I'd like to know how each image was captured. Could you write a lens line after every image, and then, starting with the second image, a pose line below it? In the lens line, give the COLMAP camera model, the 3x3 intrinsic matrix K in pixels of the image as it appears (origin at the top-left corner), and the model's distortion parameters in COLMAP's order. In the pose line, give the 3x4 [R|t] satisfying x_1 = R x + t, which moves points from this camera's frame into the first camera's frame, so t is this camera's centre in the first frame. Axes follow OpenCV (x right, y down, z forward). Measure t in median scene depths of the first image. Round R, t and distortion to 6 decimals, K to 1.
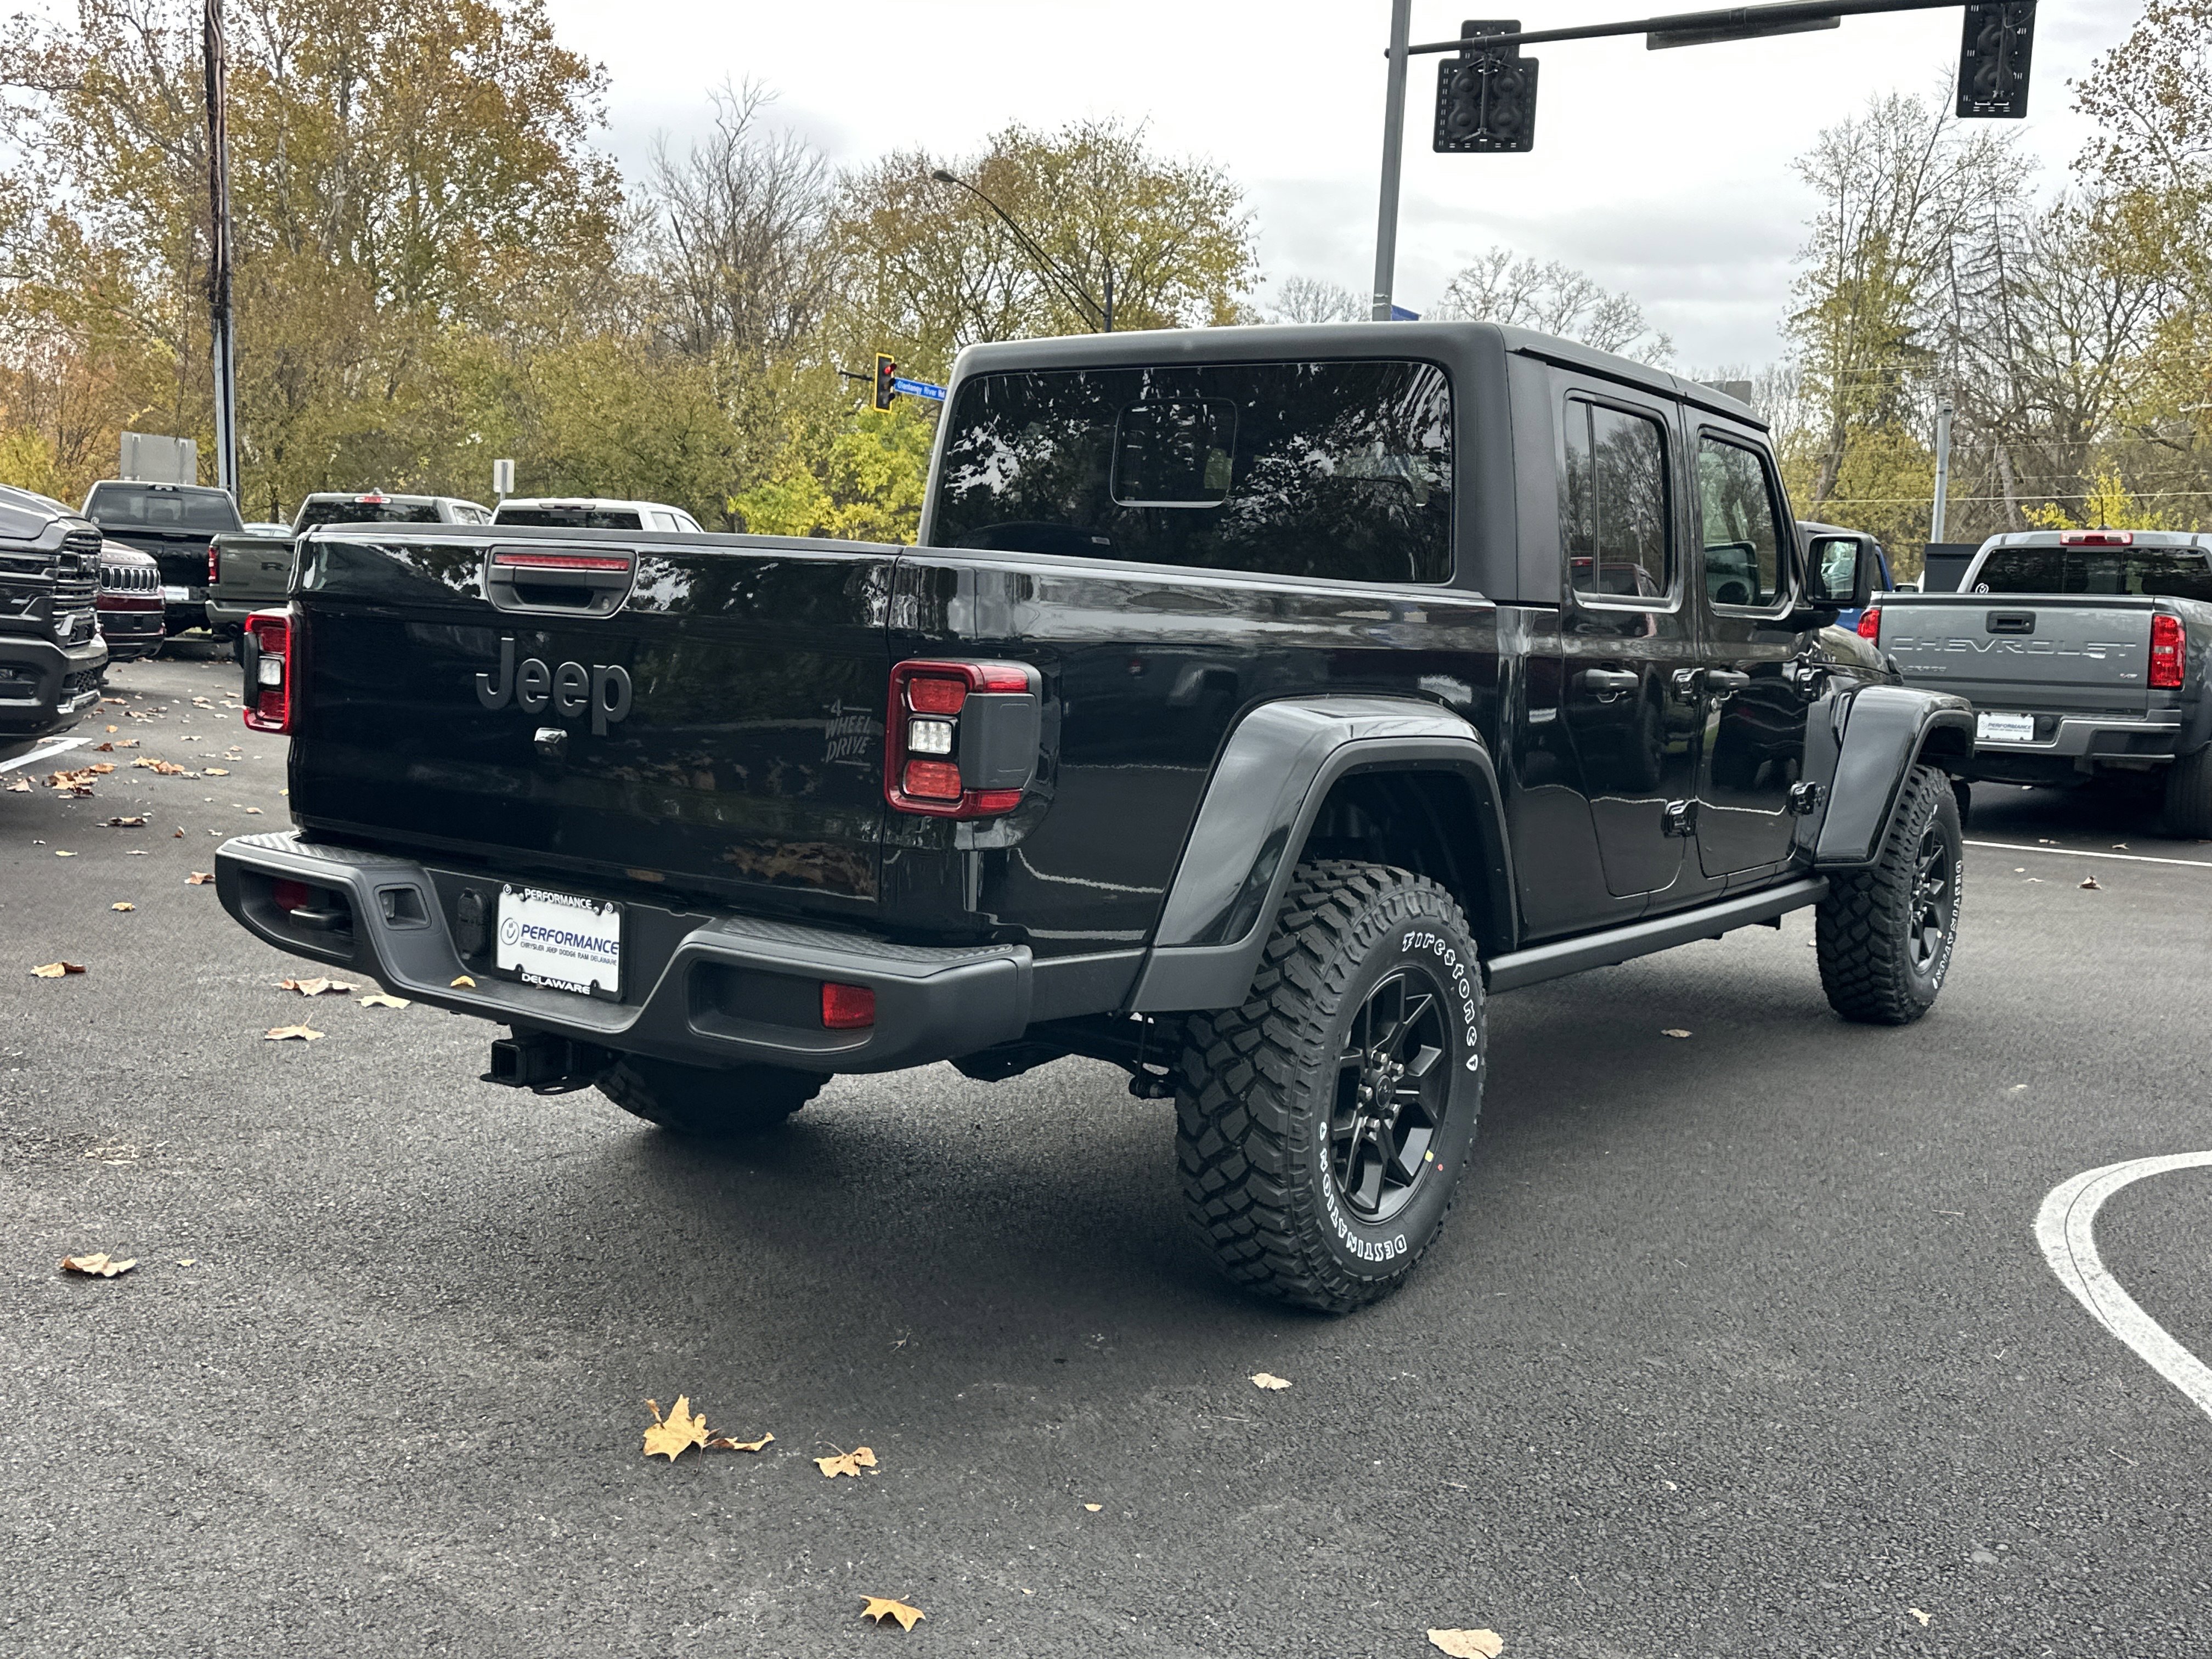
lens RADIAL K [[2078.2, 0, 1093.4], [0, 2078.2, 836.9], [0, 0, 1]] dist [0.183537, -0.378804]
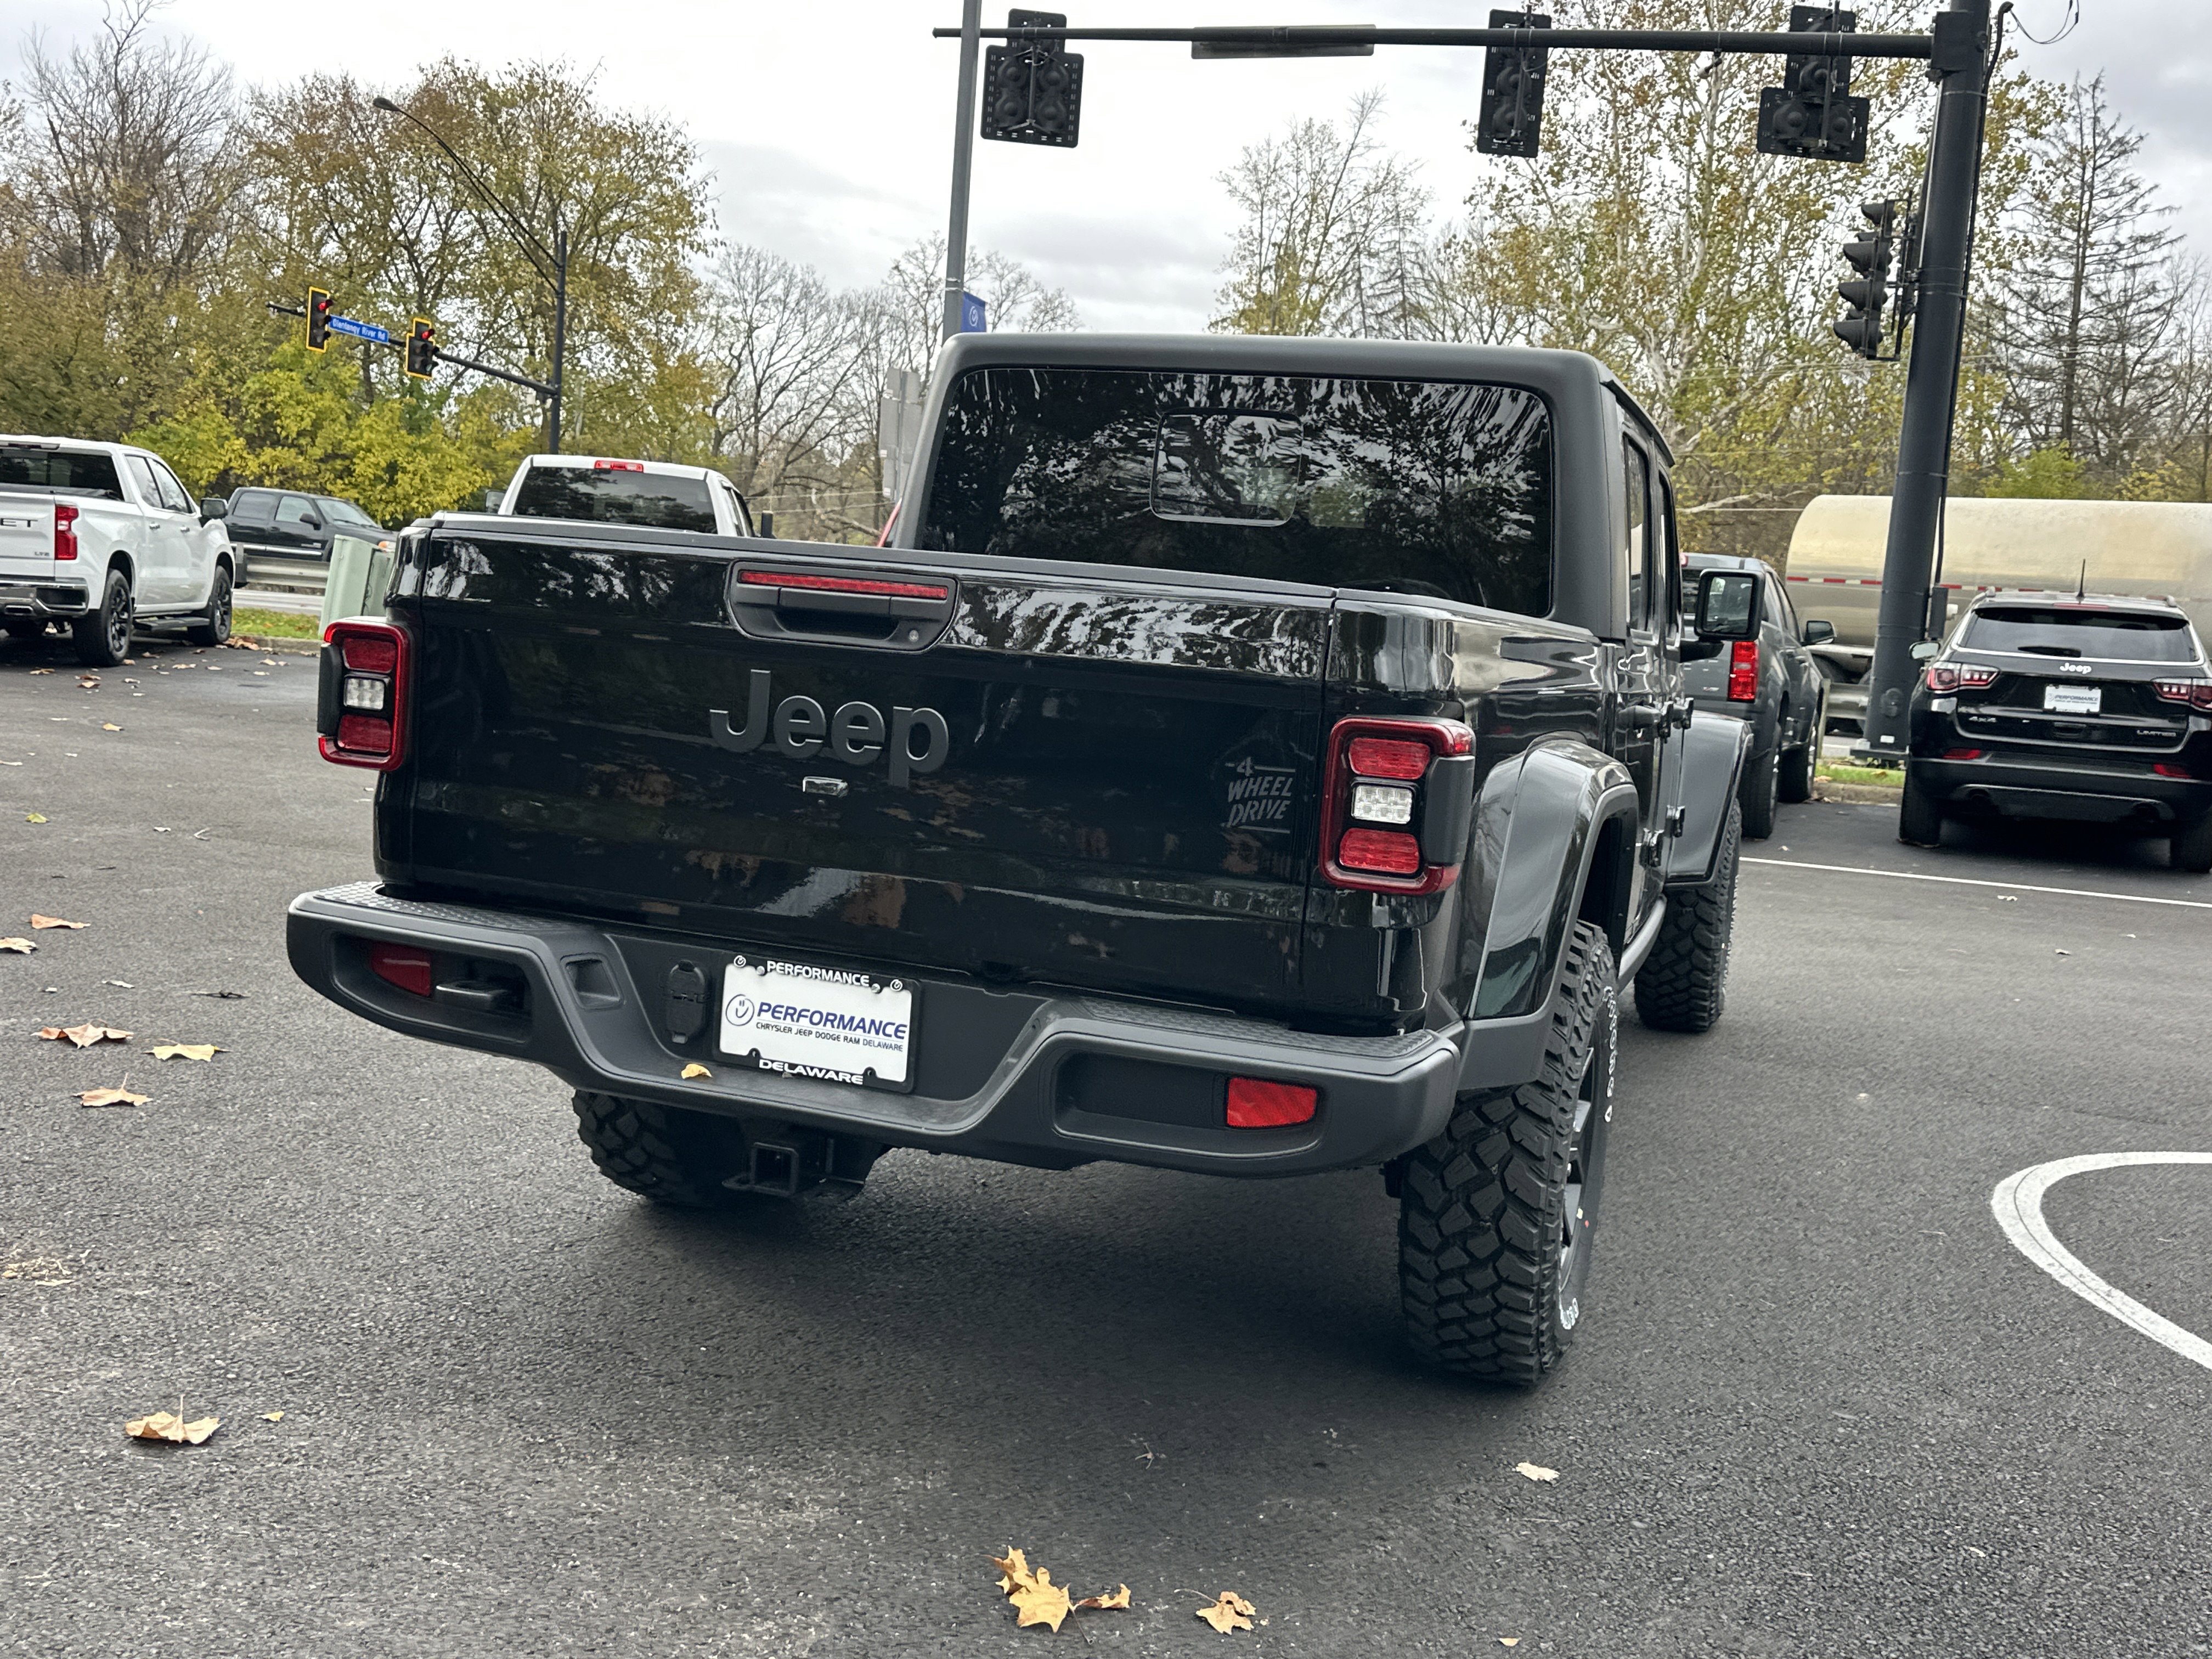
lens RADIAL K [[2078.2, 0, 1093.4], [0, 2078.2, 836.9], [0, 0, 1]] dist [0.183537, -0.378804]
pose [[0.963951, 0.003062, 0.266064, -0.053249], [-0.006280, 0.999917, 0.011244, -0.005279], [-0.266007, -0.012510, 0.963890, 0.020446]]
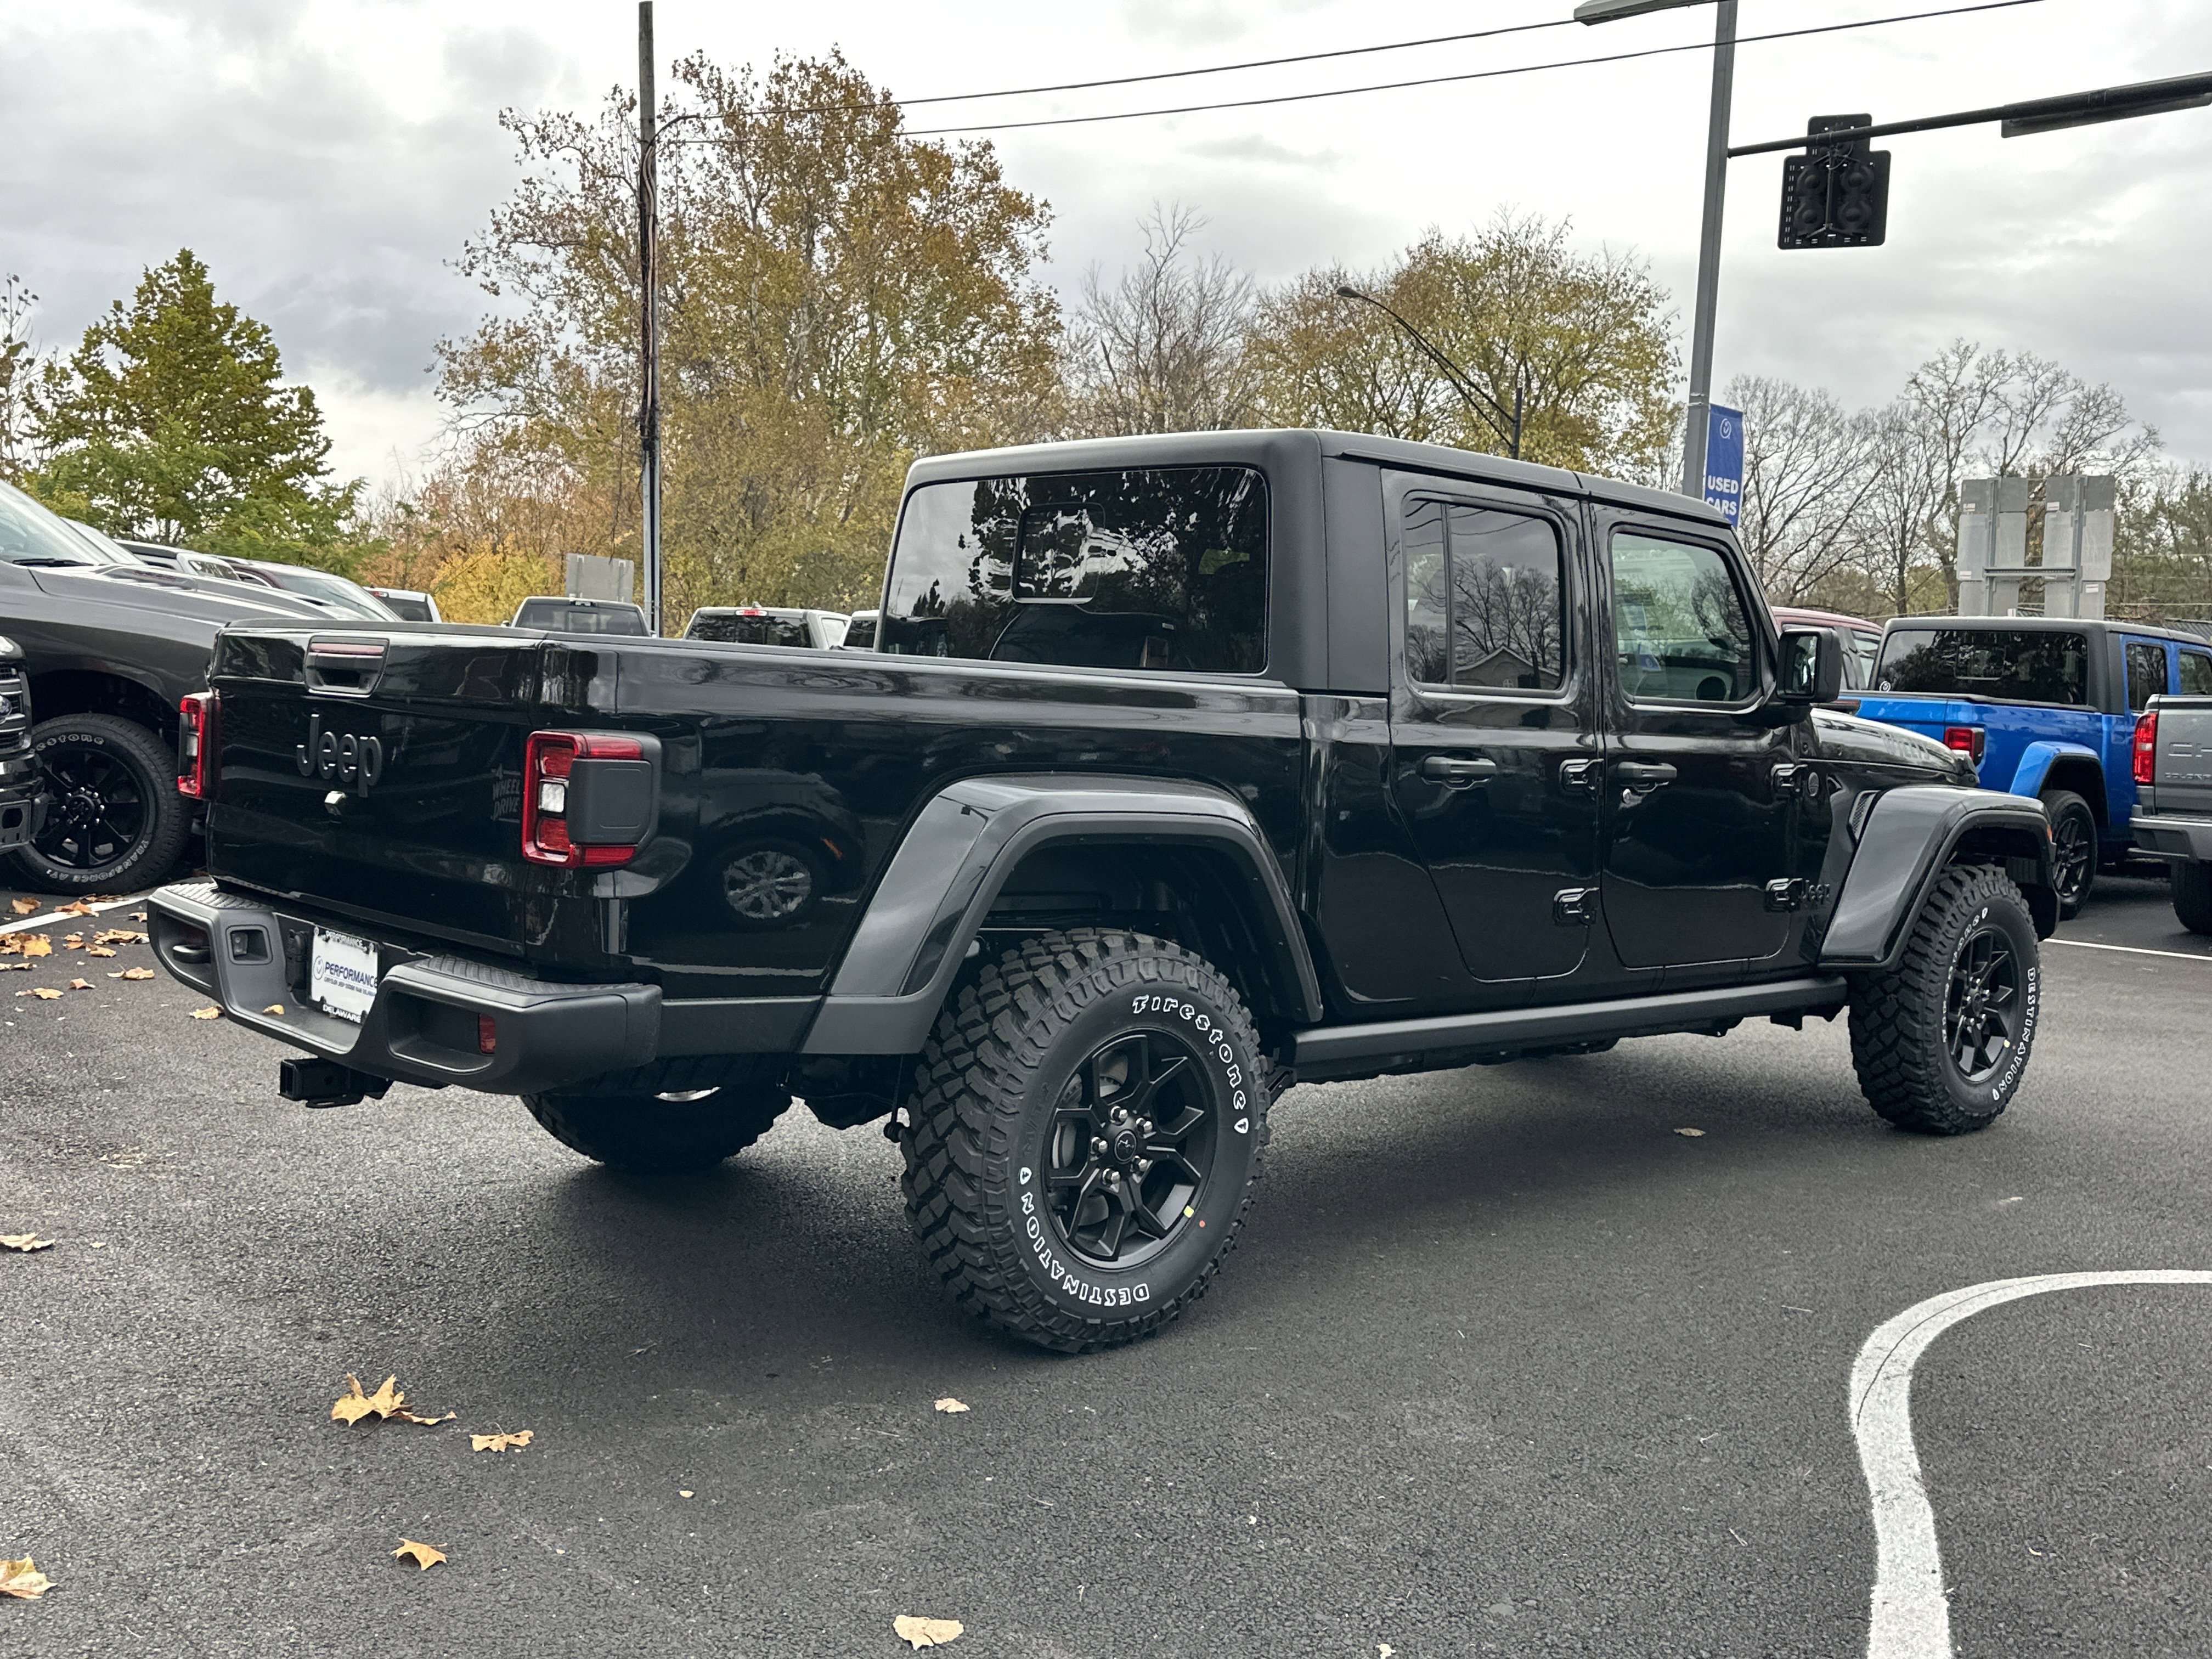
lens RADIAL K [[2078.2, 0, 1093.4], [0, 2078.2, 836.9], [0, 0, 1]] dist [0.183537, -0.378804]
pose [[0.979144, 0.015055, -0.202607, 0.054387], [-0.025335, 0.998514, -0.048243, 0.002652], [0.201579, 0.052370, 0.978071, -0.008169]]
